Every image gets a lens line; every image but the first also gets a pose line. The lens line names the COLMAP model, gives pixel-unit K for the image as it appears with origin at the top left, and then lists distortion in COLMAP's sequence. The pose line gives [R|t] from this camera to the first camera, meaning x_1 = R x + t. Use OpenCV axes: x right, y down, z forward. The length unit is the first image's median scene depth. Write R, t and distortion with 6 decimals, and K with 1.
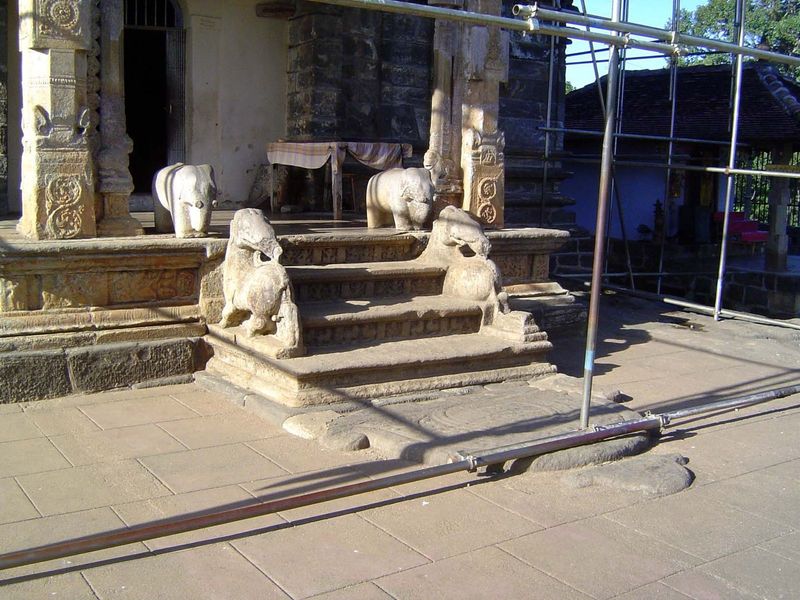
lens RADIAL K [[918.6, 0, 398.9], [0, 918.6, 298.6], [0, 0, 1]] dist [-0.131256, 0.000000]
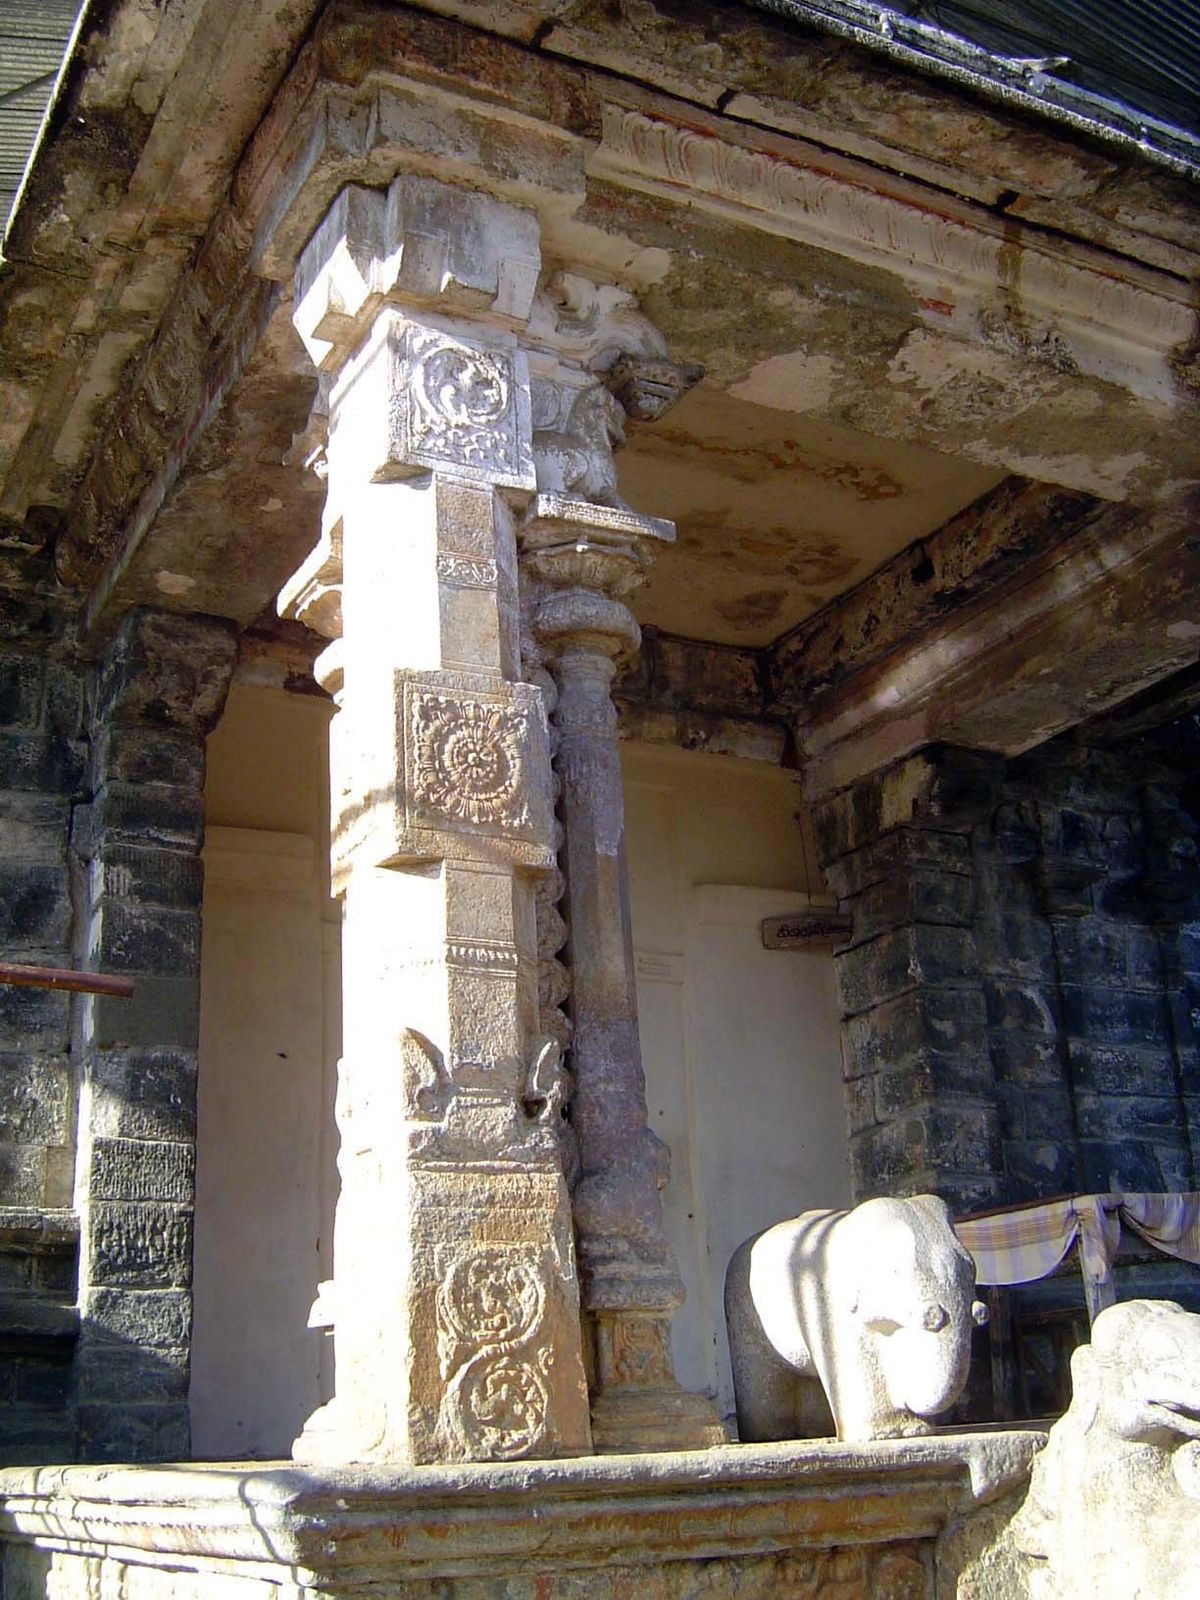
lens RADIAL K [[1837.2, 0, 600.5], [0, 1837.2, 801.7], [0, 0, 1]] dist [-0.131256, 0.000000]
pose [[0.991745, -0.101083, -0.078895, -0.261542], [0.053335, 0.884711, -0.463079, 0.018332], [0.116608, 0.455049, 0.882798, 0.370381]]
